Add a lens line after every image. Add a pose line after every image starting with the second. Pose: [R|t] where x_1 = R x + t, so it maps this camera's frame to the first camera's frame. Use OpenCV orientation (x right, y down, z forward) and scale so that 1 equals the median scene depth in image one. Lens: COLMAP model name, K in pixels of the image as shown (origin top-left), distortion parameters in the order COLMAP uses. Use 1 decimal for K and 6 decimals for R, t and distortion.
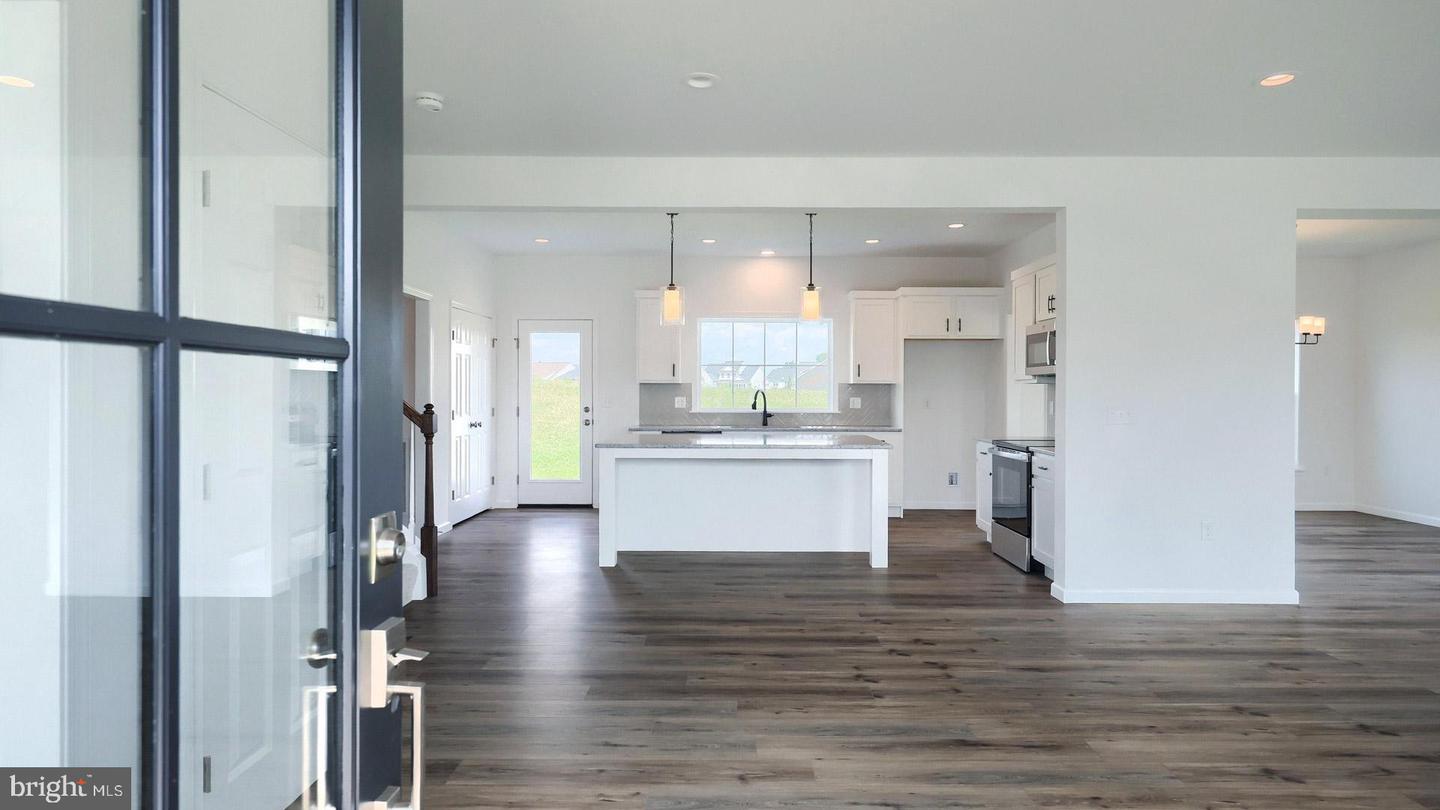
lens RADIAL K [[783.2, 0, 737.3], [0, 783.2, 397.0], [0, 0, 1]] dist [0.002221, 0.001155]
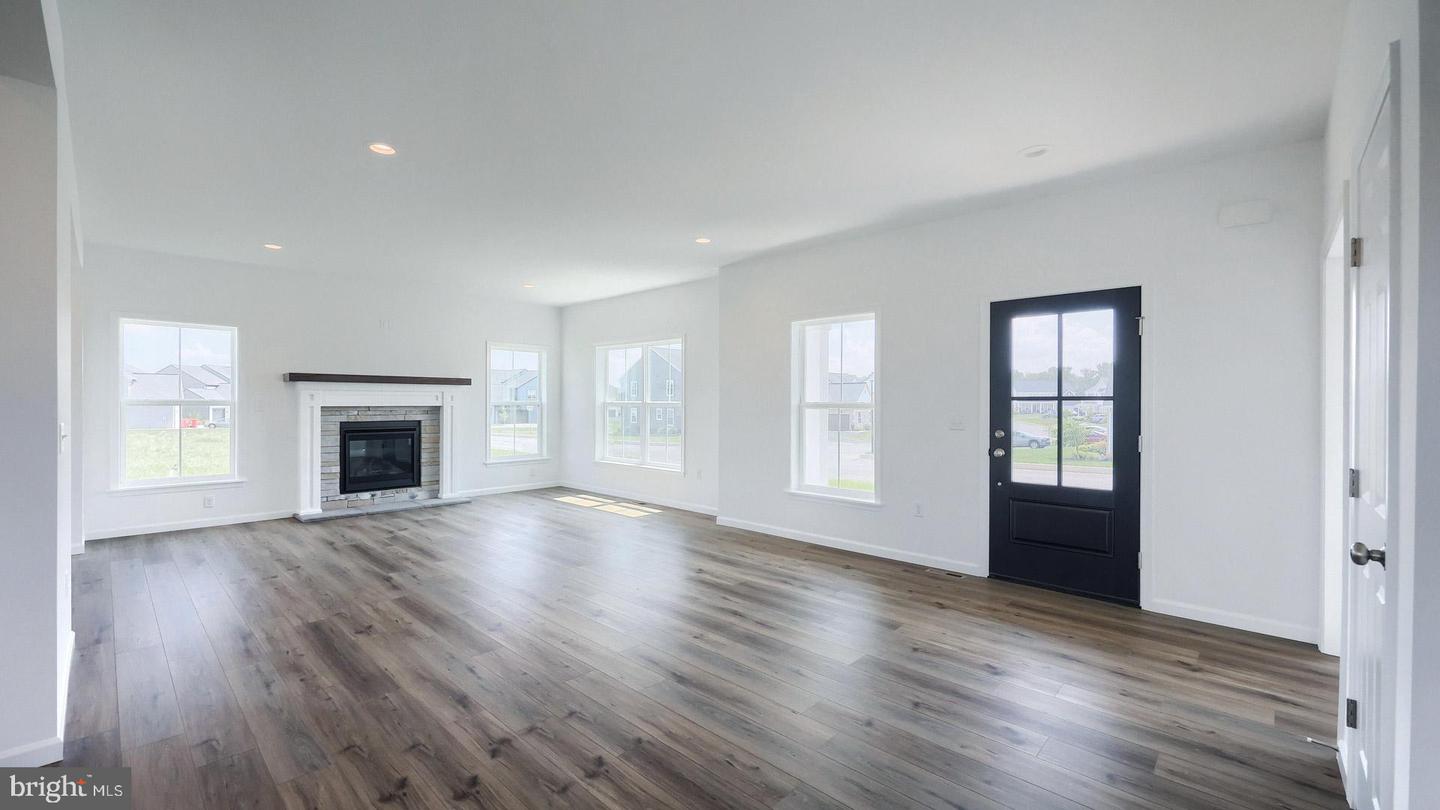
lens RADIAL K [[587.3, 0, 720.0], [0, 587.3, 405.0], [0, 0, 1]] dist [0.001605, 0.000197]
pose [[-0.725971, -0.010170, 0.687650, -0.331718], [-0.001287, 0.999909, 0.013429, -0.014215], [-0.687724, 0.008863, -0.725919, 1.344896]]
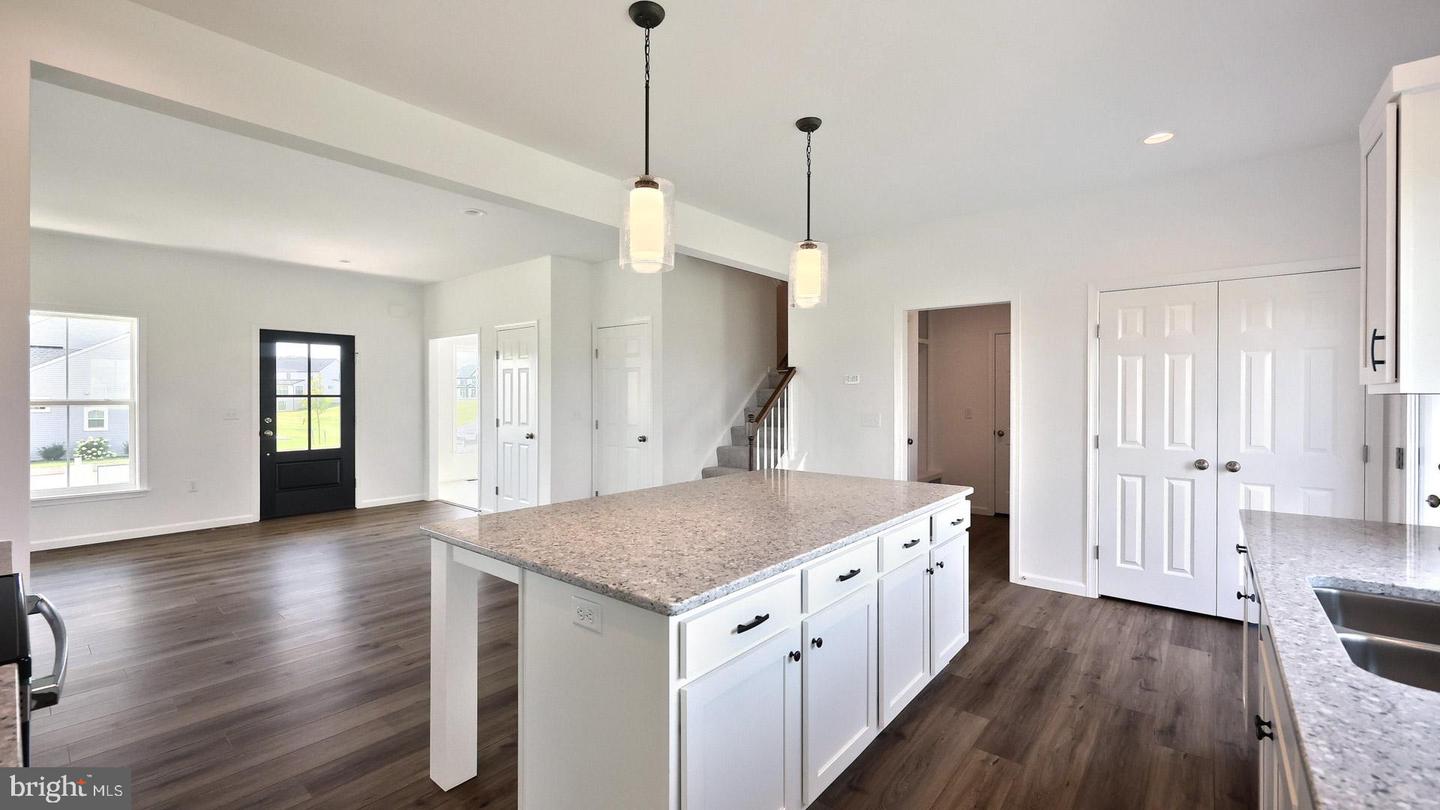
lens RADIAL K [[587.3, 0, 720.0], [0, 587.3, 405.0], [0, 0, 1]] dist [0.001605, 0.000197]
pose [[-0.634973, 0.003397, -0.772527, 0.594396], [-0.014159, 0.999771, 0.016034, -0.032650], [0.772405, 0.021119, -0.634779, 2.253974]]
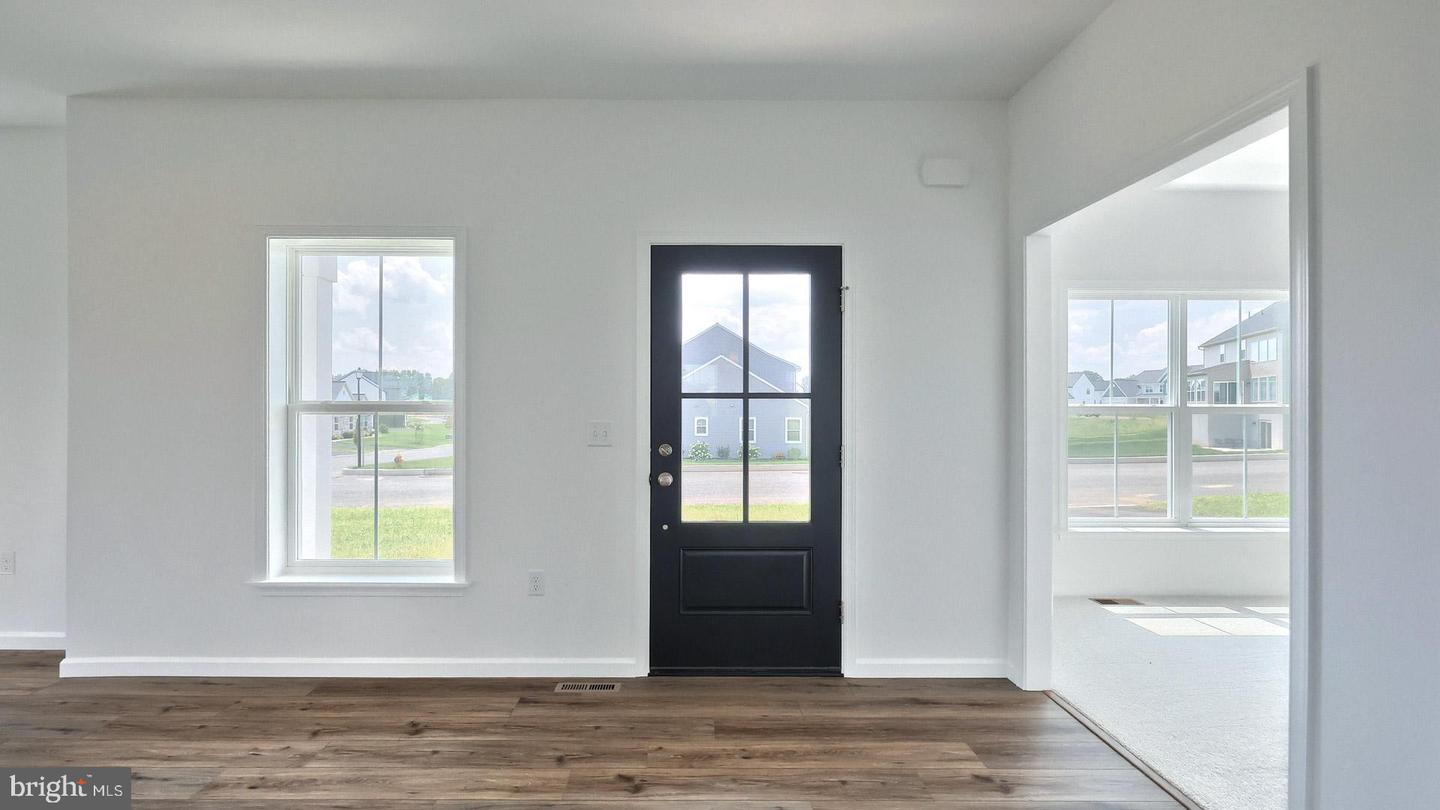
lens RADIAL K [[618.3, 0, 682.6], [0, 618.3, 404.0], [0, 0, 1]] dist [0.004476, 0.000188]
pose [[-0.999946, -0.007791, 0.006854, 0.057311], [-0.007761, 0.999961, 0.004252, -0.004014], [-0.006887, 0.004198, -0.999967, 0.890659]]
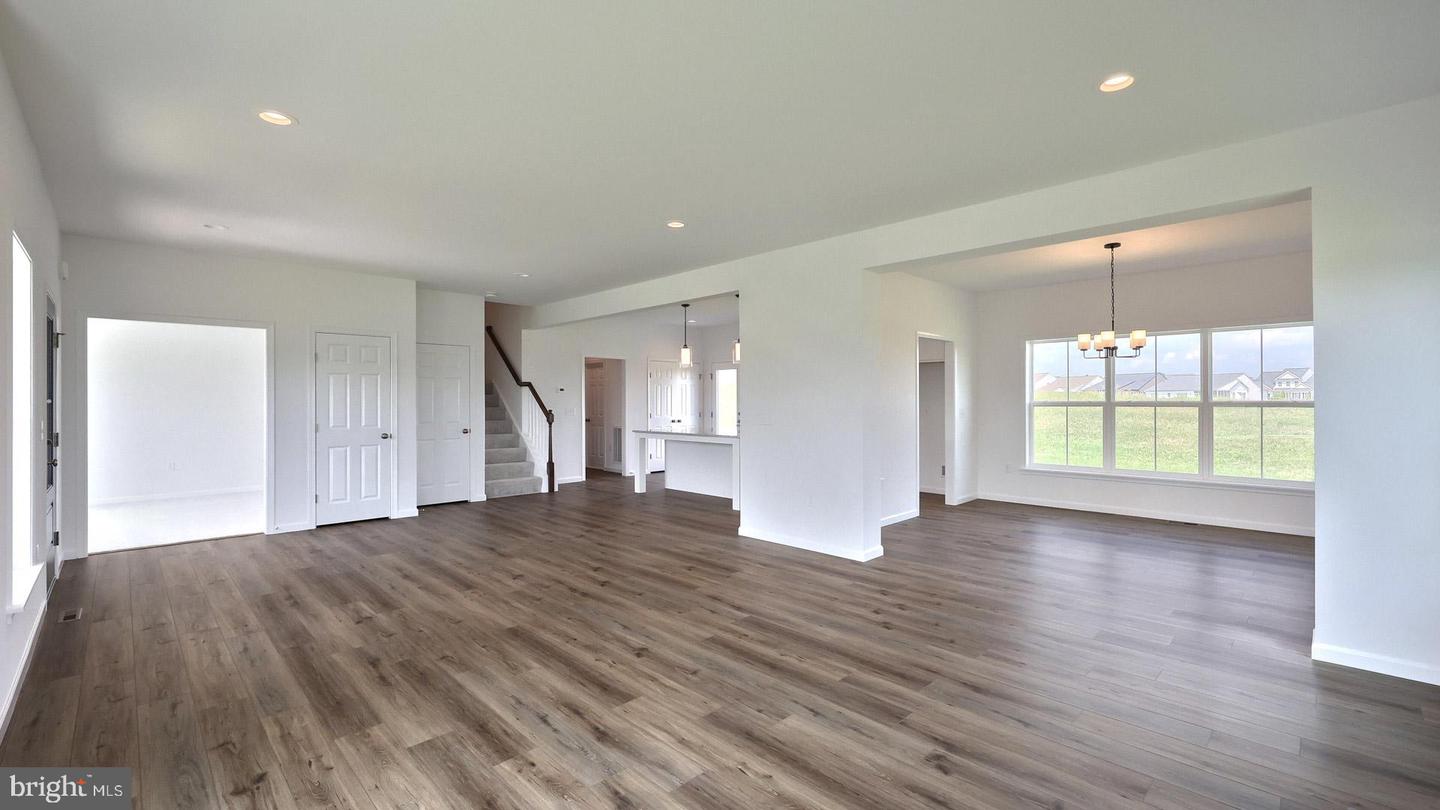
lens RADIAL K [[587.3, 0, 720.0], [0, 587.3, 405.0], [0, 0, 1]] dist [0.001605, 0.000197]
pose [[0.704671, -0.004276, -0.709521, 1.708954], [0.002197, 0.999990, -0.003845, 0.004040], [0.709531, 0.001151, 0.704673, 0.178611]]
